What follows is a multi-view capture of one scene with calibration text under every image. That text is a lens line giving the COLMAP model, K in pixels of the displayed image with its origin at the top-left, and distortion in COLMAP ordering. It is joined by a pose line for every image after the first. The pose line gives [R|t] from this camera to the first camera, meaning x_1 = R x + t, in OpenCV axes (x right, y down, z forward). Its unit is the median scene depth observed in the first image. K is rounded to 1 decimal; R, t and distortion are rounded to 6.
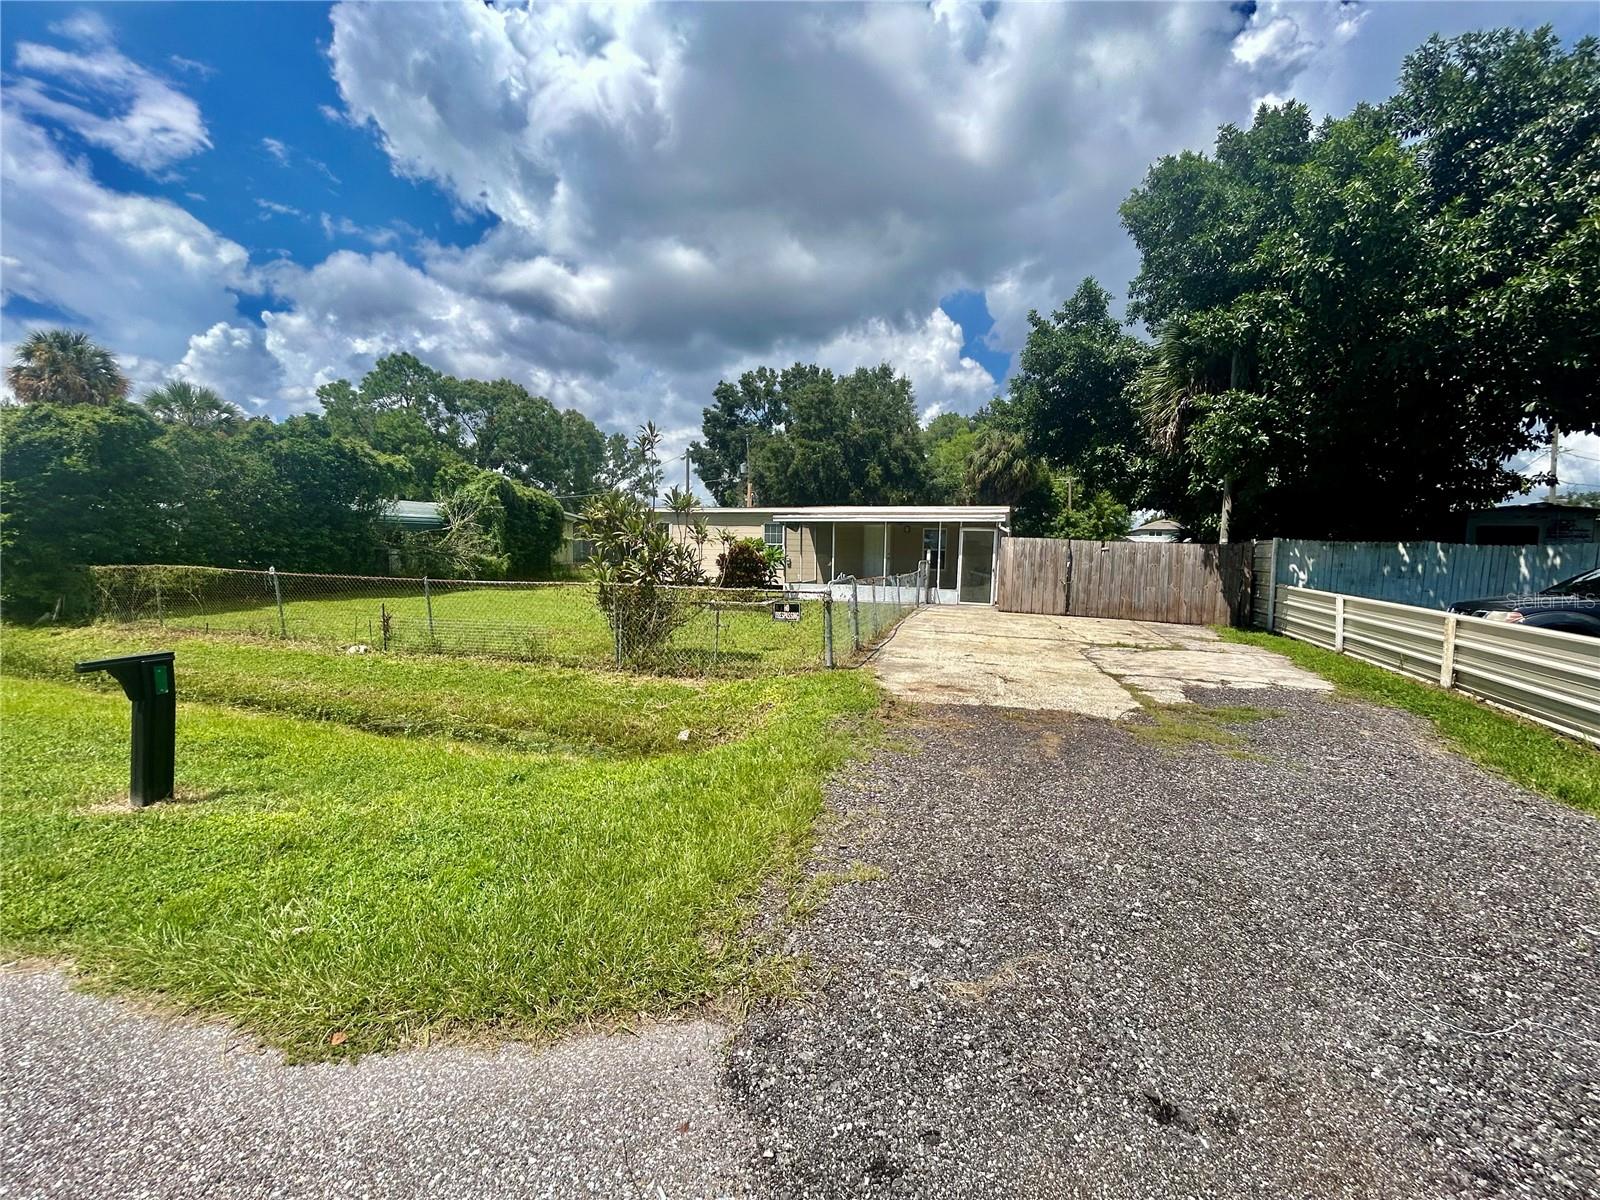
lens RADIAL K [[652.1, 0, 797.3], [0, 652.1, 598.8], [0, 0, 1]] dist [0.000124, 0.000012]
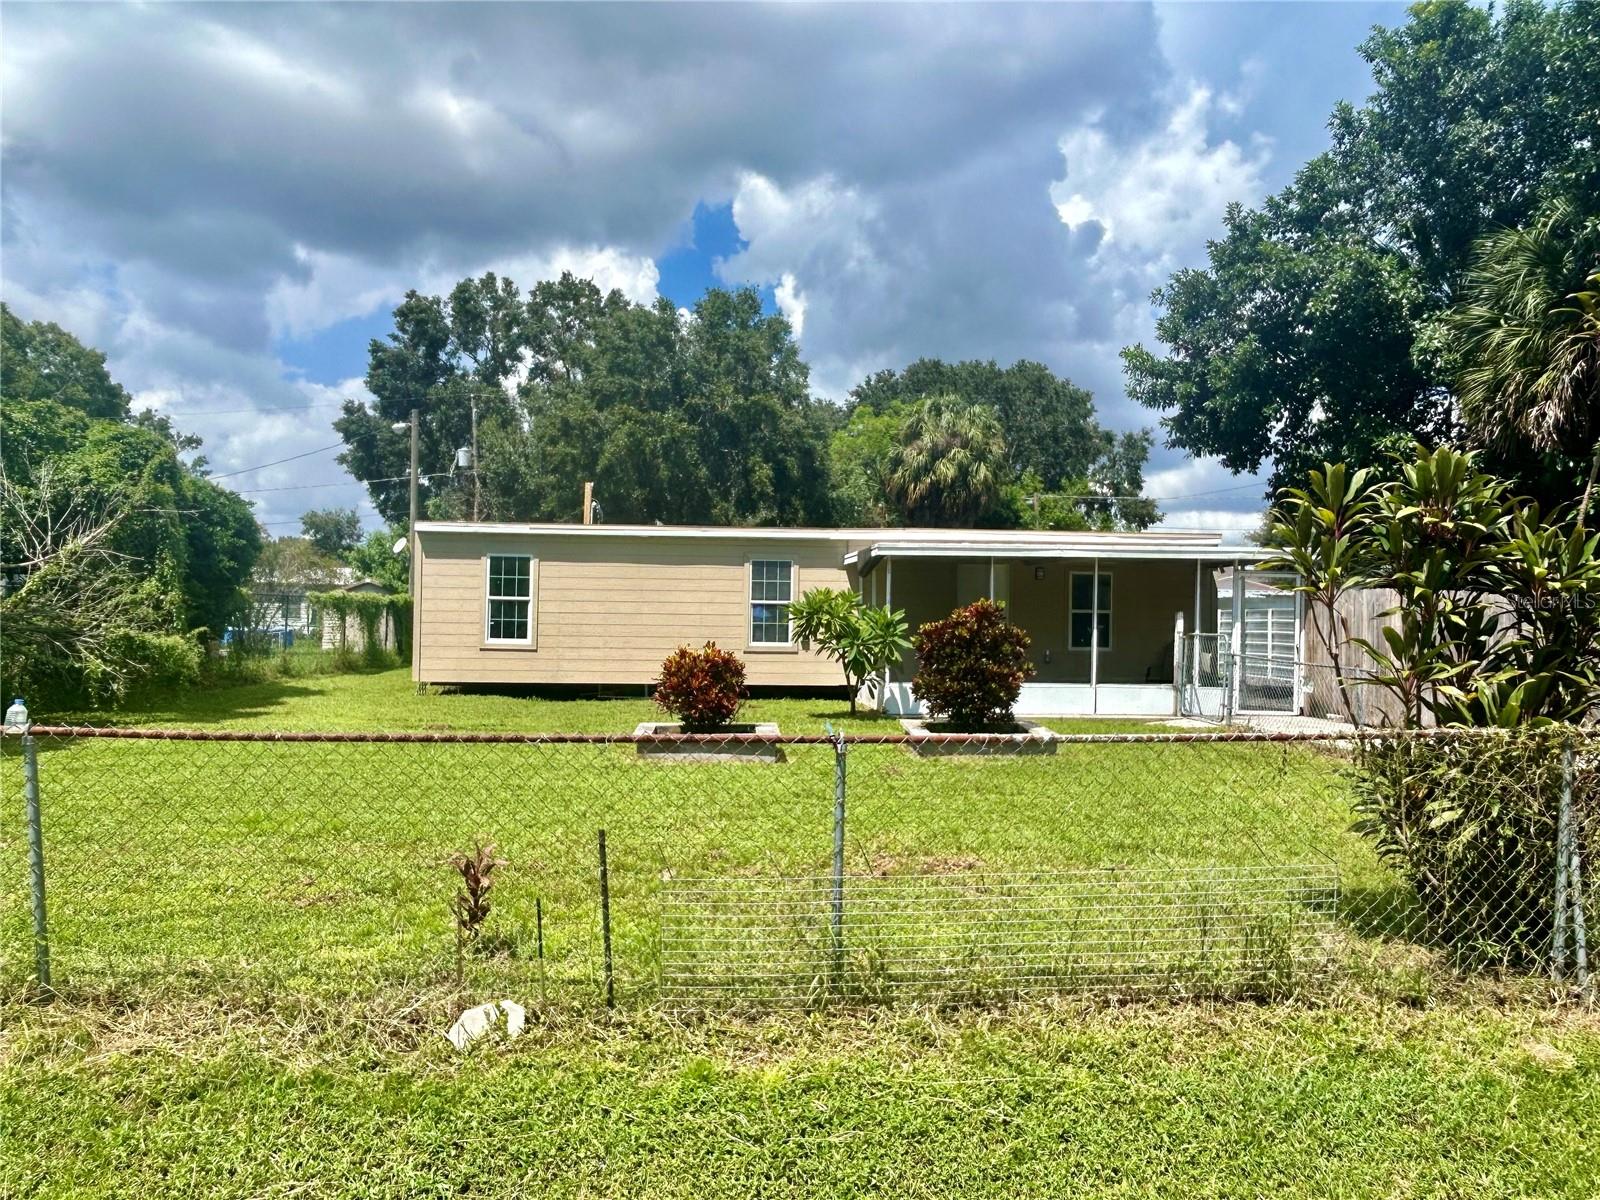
lens RADIAL K [[1080.9, 0, 799.2], [0, 1080.9, 606.1], [0, 0, 1]] dist [0.000081, -0.002765]
pose [[0.934845, -0.002839, 0.355044, -0.138997], [0.031000, 0.996802, -0.073653, -0.009561], [-0.353700, 0.079860, 0.931944, 0.107105]]
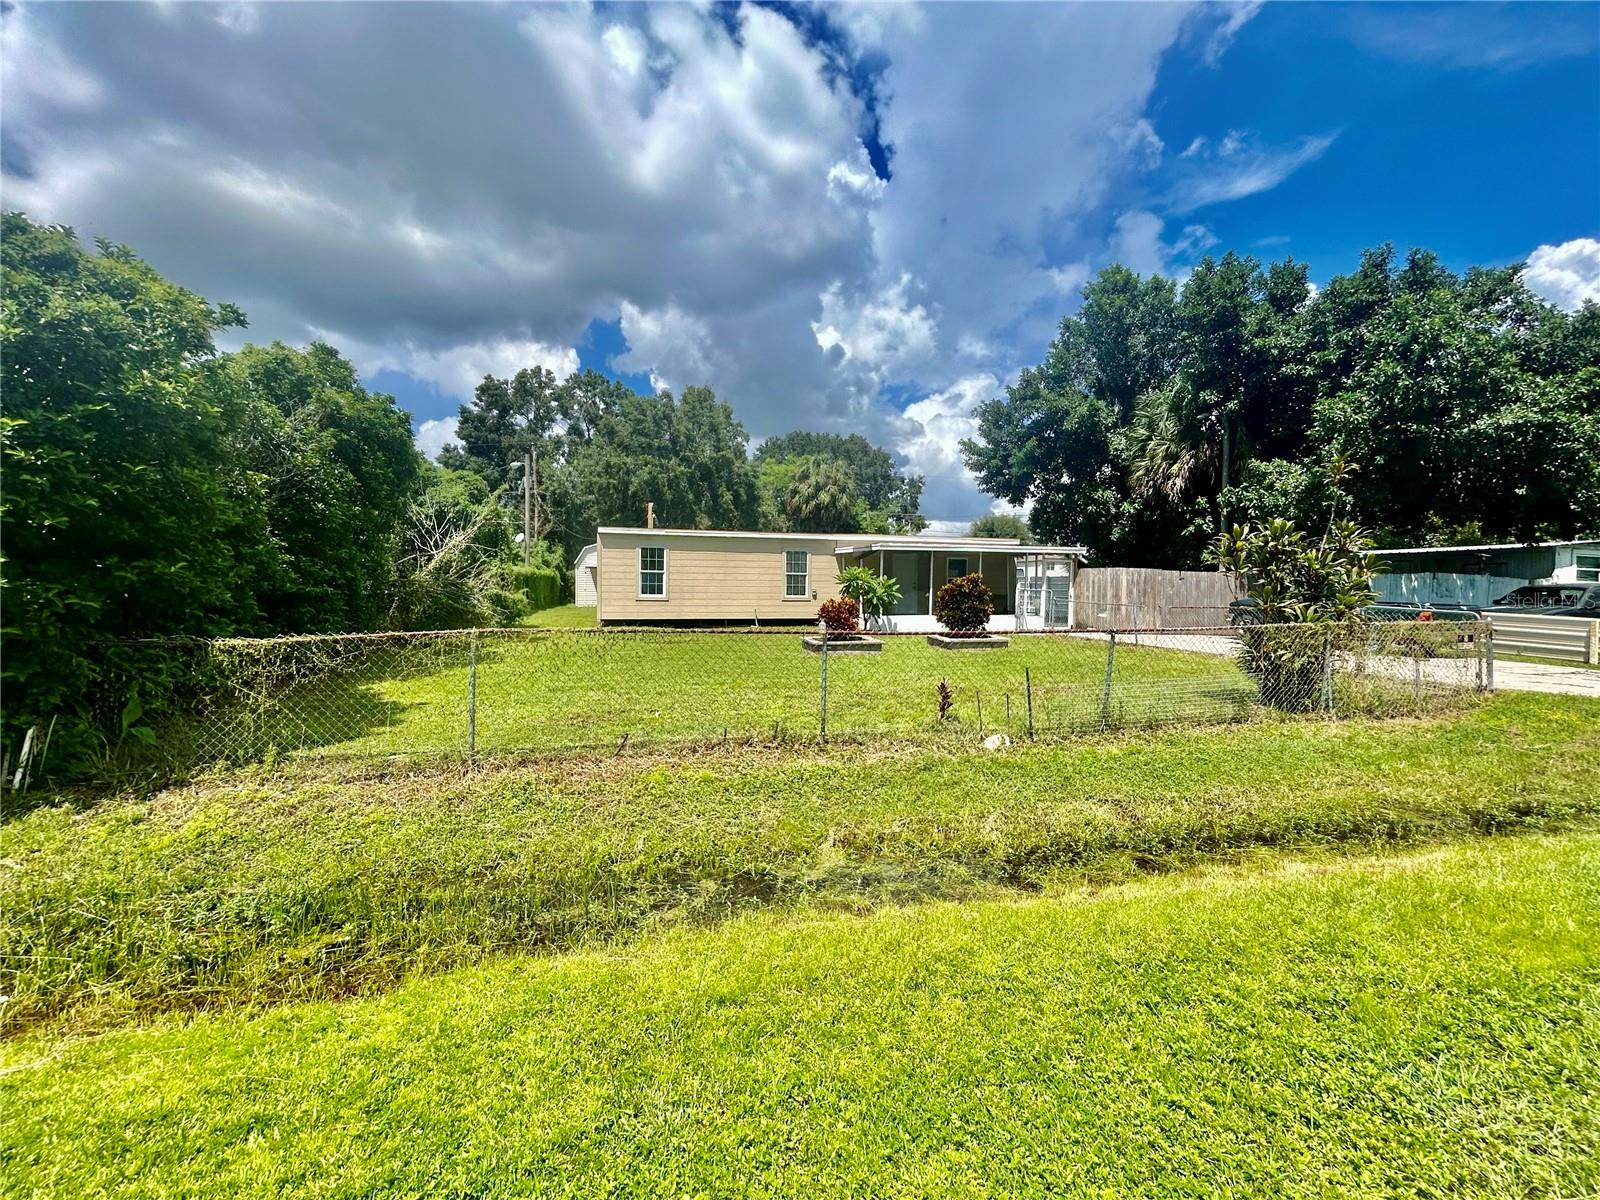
lens RADIAL K [[652.1, 0, 797.3], [0, 652.1, 598.8], [0, 0, 1]] dist [0.000124, 0.000012]
pose [[0.843799, -0.024401, 0.536105, -0.244047], [0.045799, 0.998596, -0.026633, -0.011806], [-0.534702, 0.047026, 0.843731, 0.110089]]
